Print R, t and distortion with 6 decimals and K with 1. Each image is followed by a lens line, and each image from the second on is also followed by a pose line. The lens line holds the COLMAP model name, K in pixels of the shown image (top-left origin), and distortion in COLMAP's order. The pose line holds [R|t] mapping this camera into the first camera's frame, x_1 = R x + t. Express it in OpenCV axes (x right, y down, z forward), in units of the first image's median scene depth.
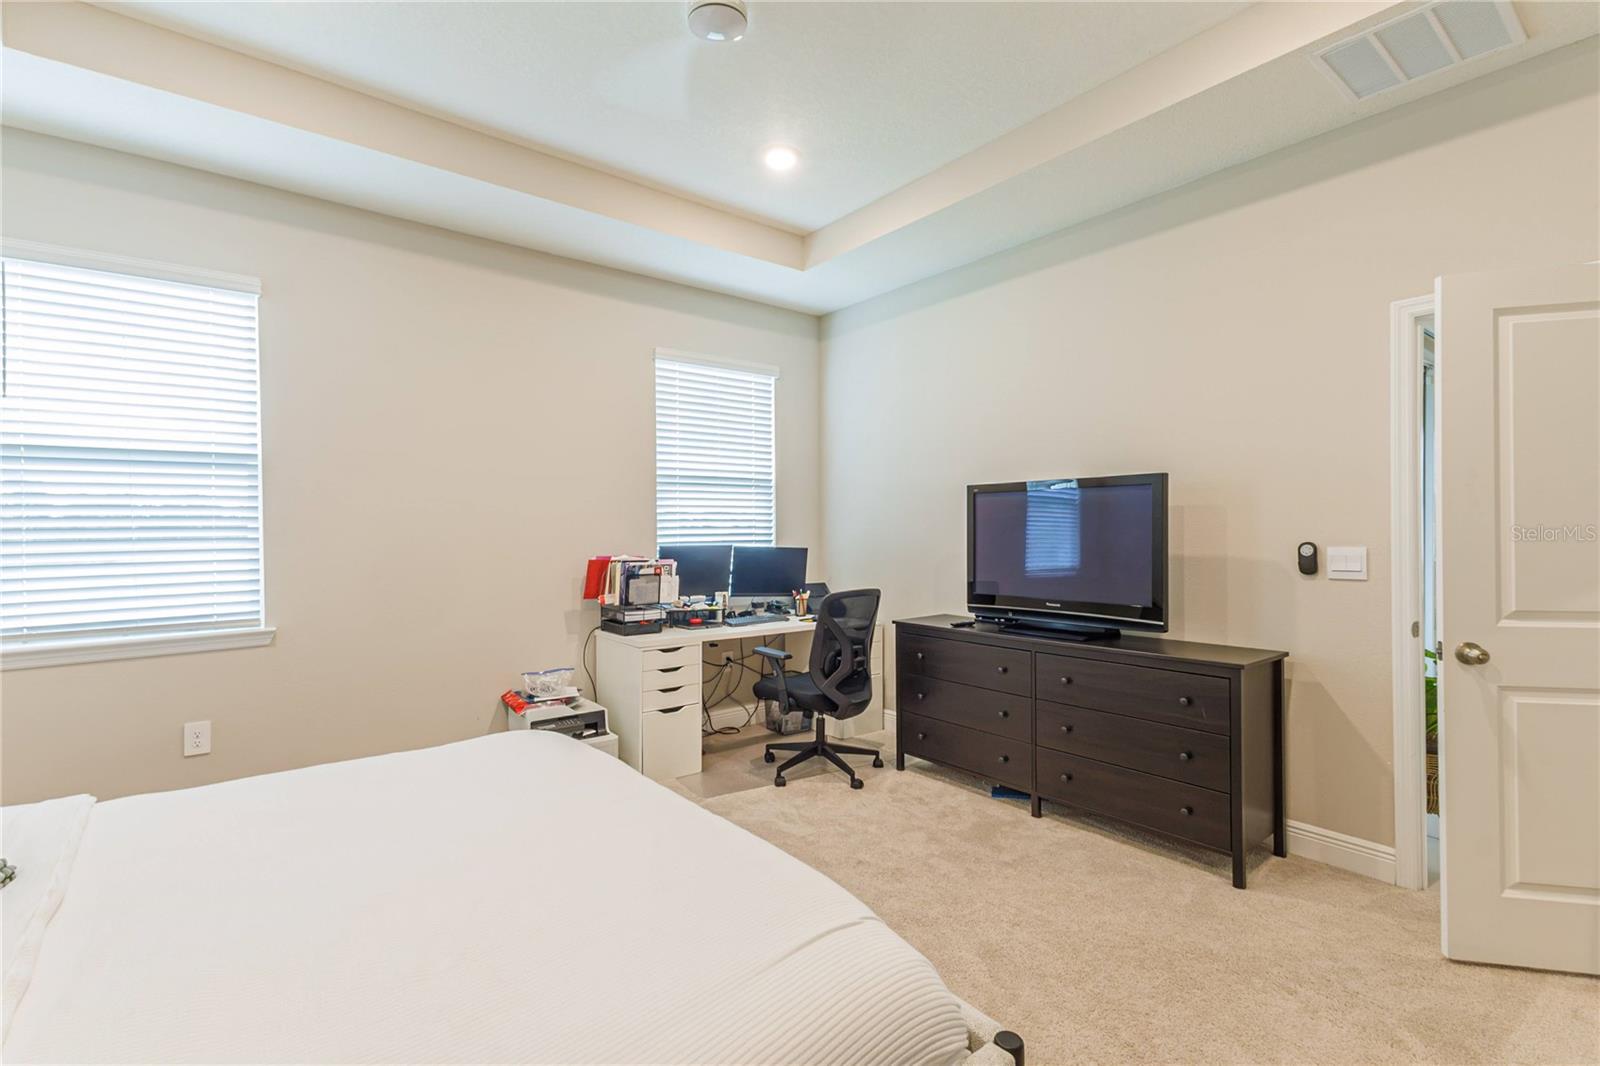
lens RADIAL K [[693.2, 0, 800.0], [0, 693.2, 533.0], [0, 0, 1]] dist [0.000192, -0.000032]
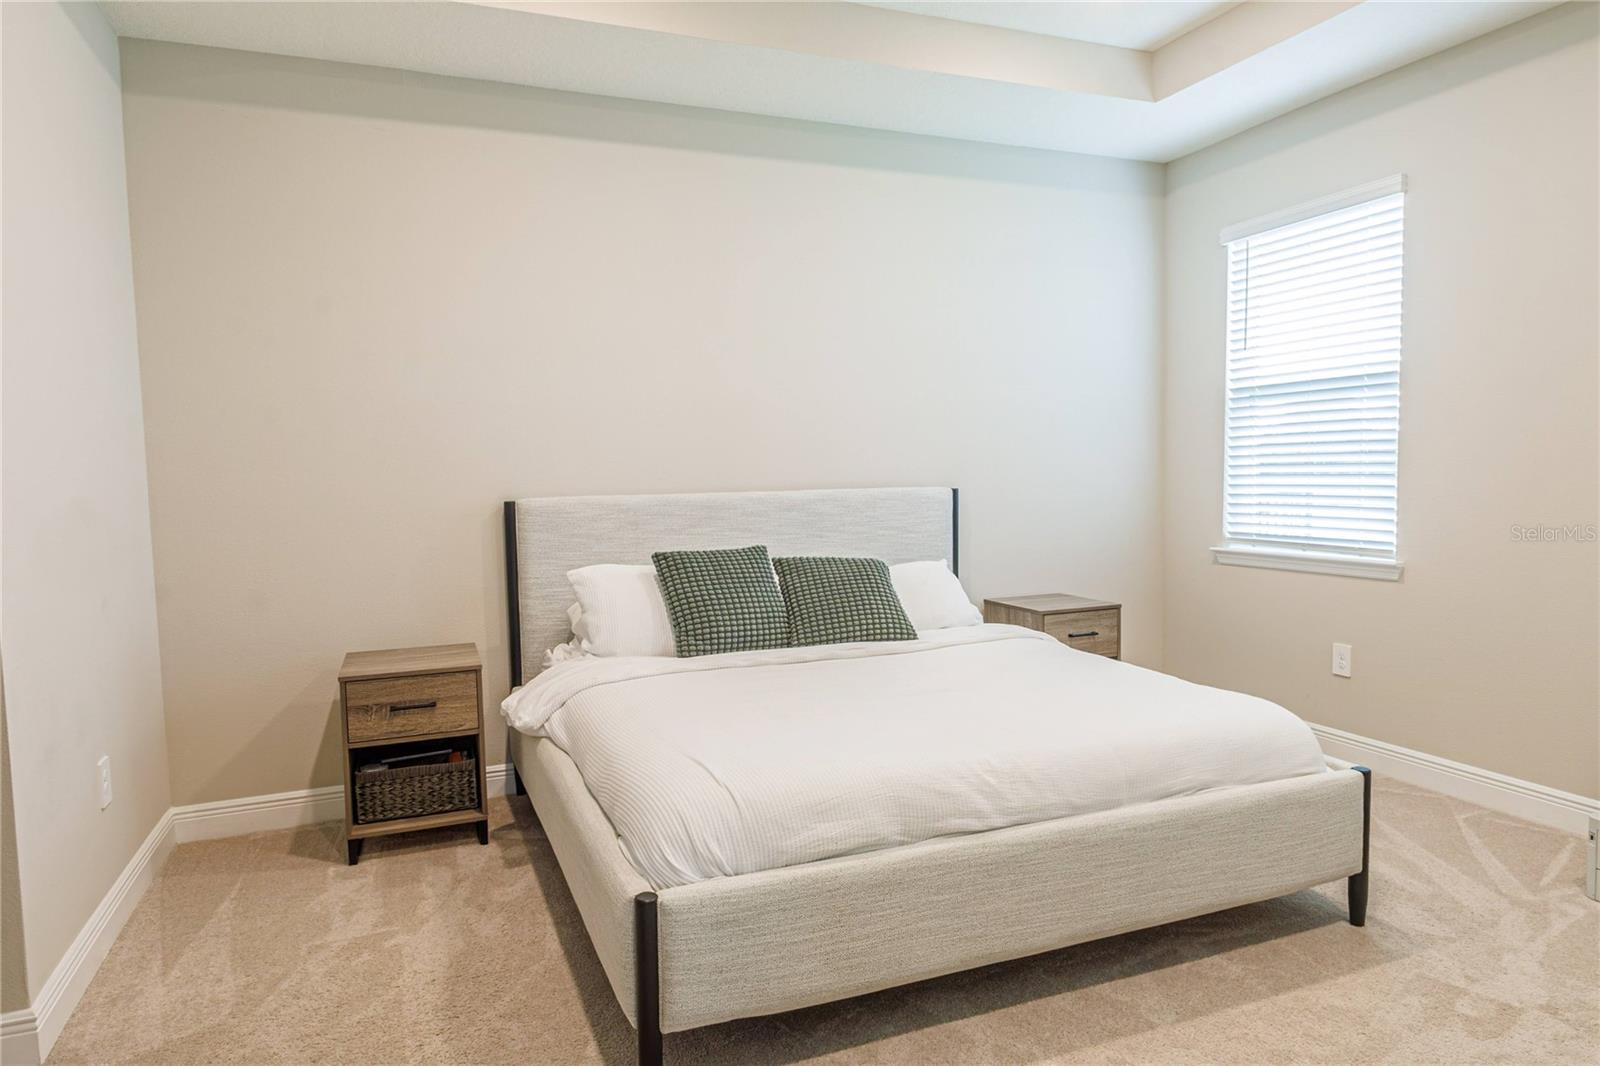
lens RADIAL K [[993.9, 0, 800.0], [0, 993.9, 533.0], [0, 0, 1]] dist [0.014023, -0.002371]
pose [[-0.249978, 0.082325, -0.964745, 0.706672], [0.014582, 0.996586, 0.081264, -0.019782], [0.968142, 0.006246, -0.250325, 0.575325]]
